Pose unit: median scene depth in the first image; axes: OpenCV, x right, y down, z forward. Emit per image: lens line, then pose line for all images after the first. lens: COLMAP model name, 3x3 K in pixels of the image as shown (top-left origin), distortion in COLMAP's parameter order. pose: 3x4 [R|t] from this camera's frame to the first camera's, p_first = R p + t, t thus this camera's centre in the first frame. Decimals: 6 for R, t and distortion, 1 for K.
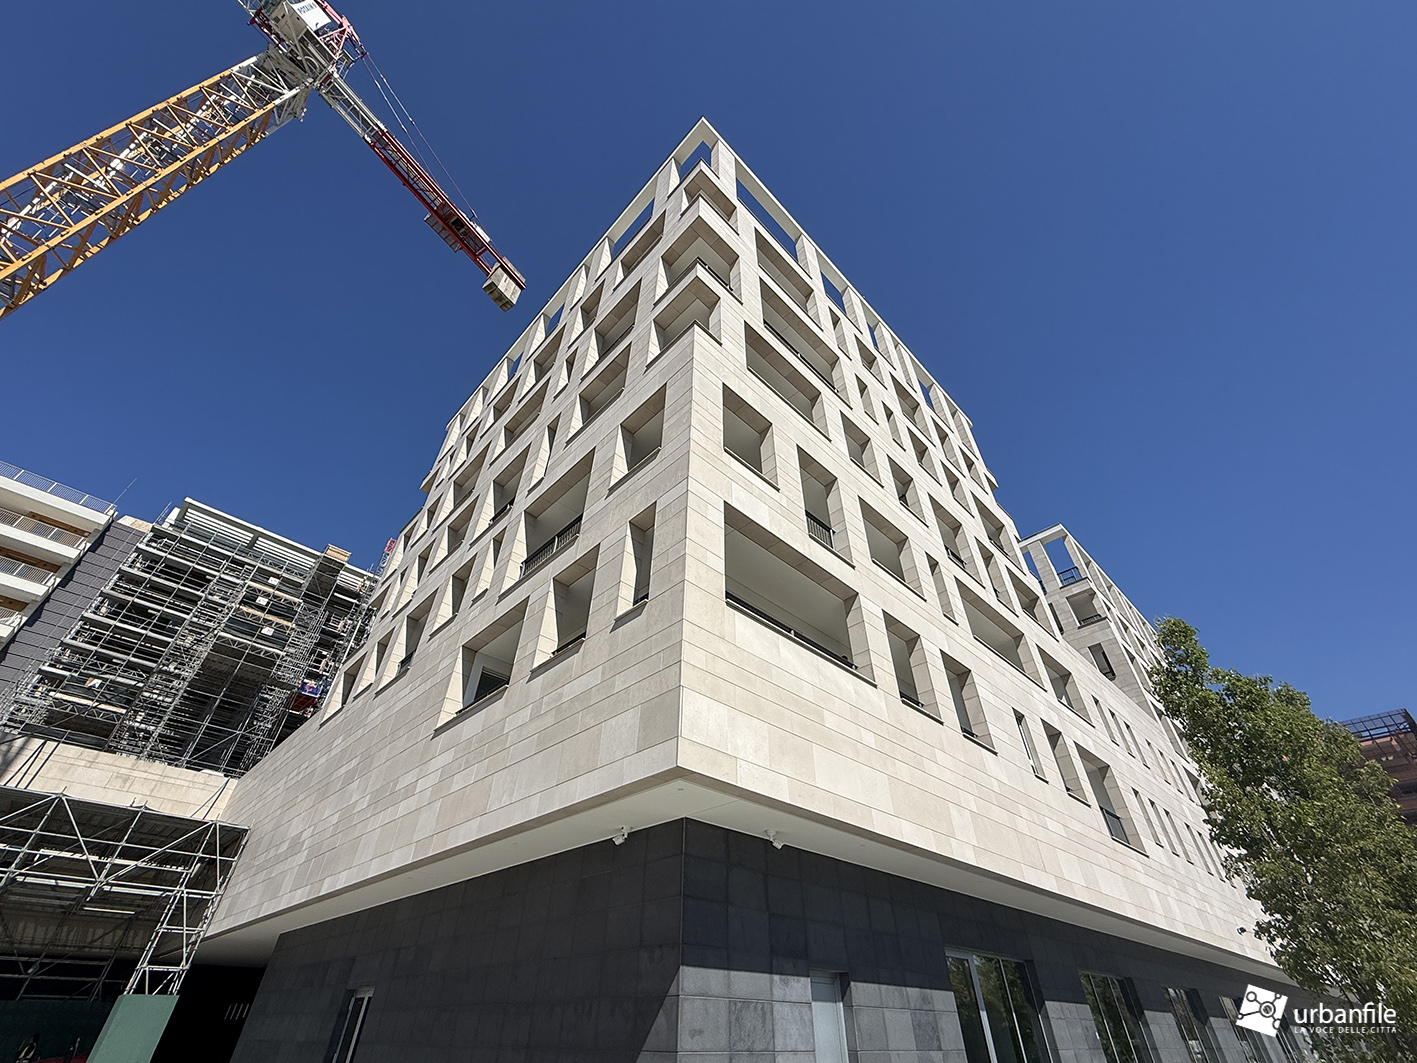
lens RADIAL K [[594.8, 0, 708.5], [0, 594.8, 531.5], [0, 0, 1]] dist [-0.001561, 0.000687]
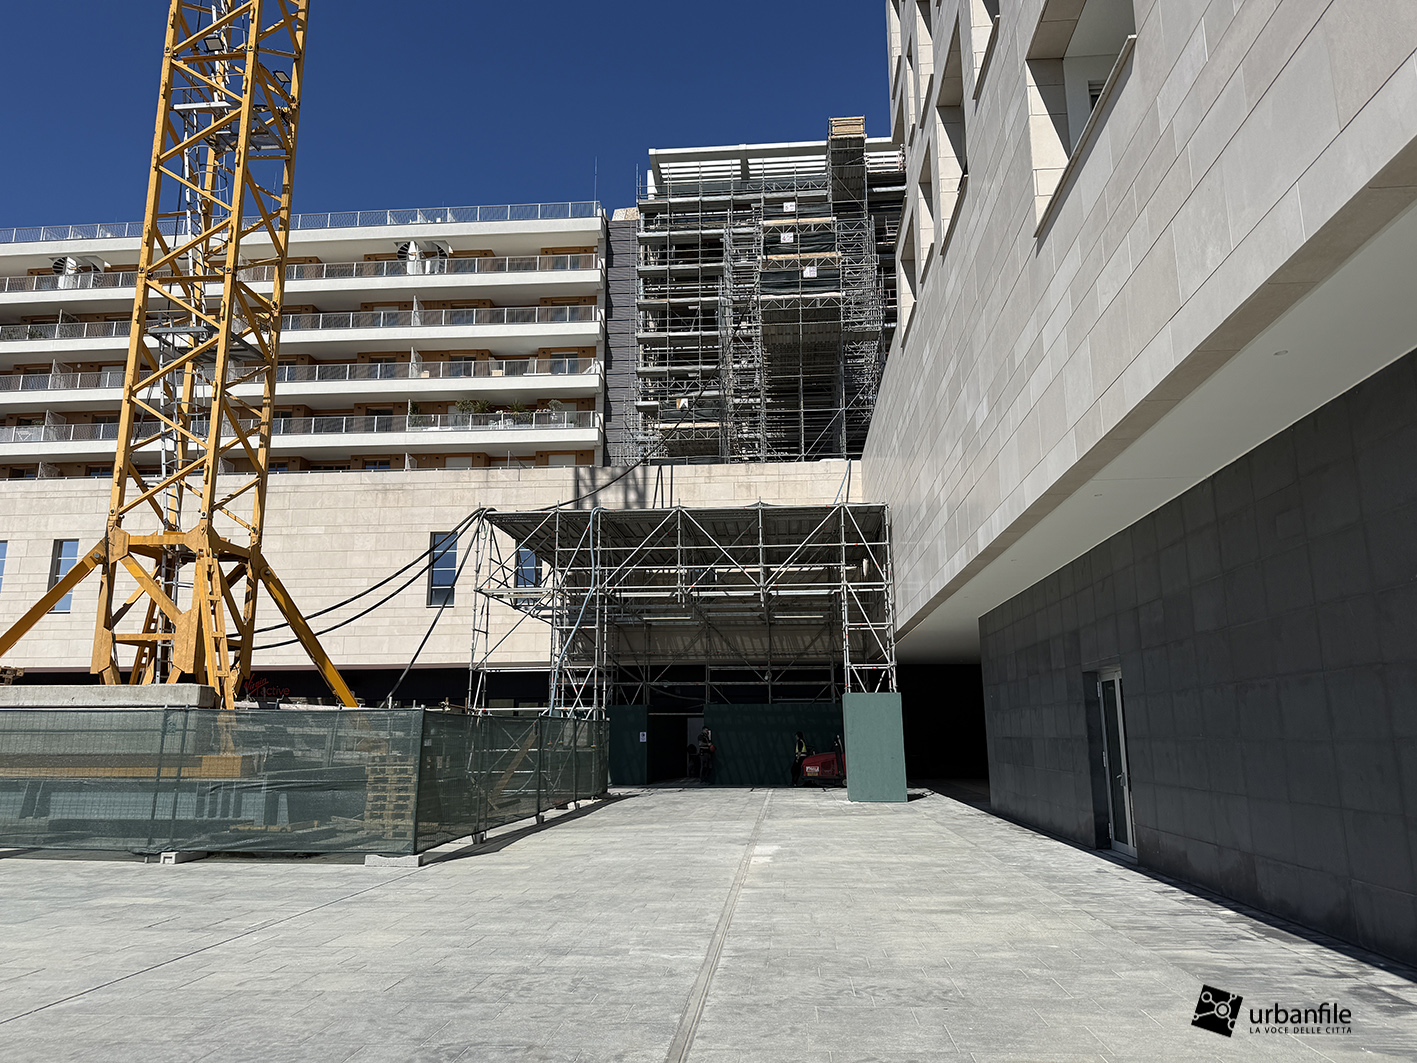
lens RADIAL K [[975.4, 0, 705.5], [0, 975.4, 561.0], [0, 0, 1]] dist [0.039571, -0.000721]
pose [[0.646110, -0.138260, -0.750617, -0.031076], [0.496658, 0.822917, 0.275932, 0.088606], [0.579545, -0.551083, 0.600362, 0.096829]]
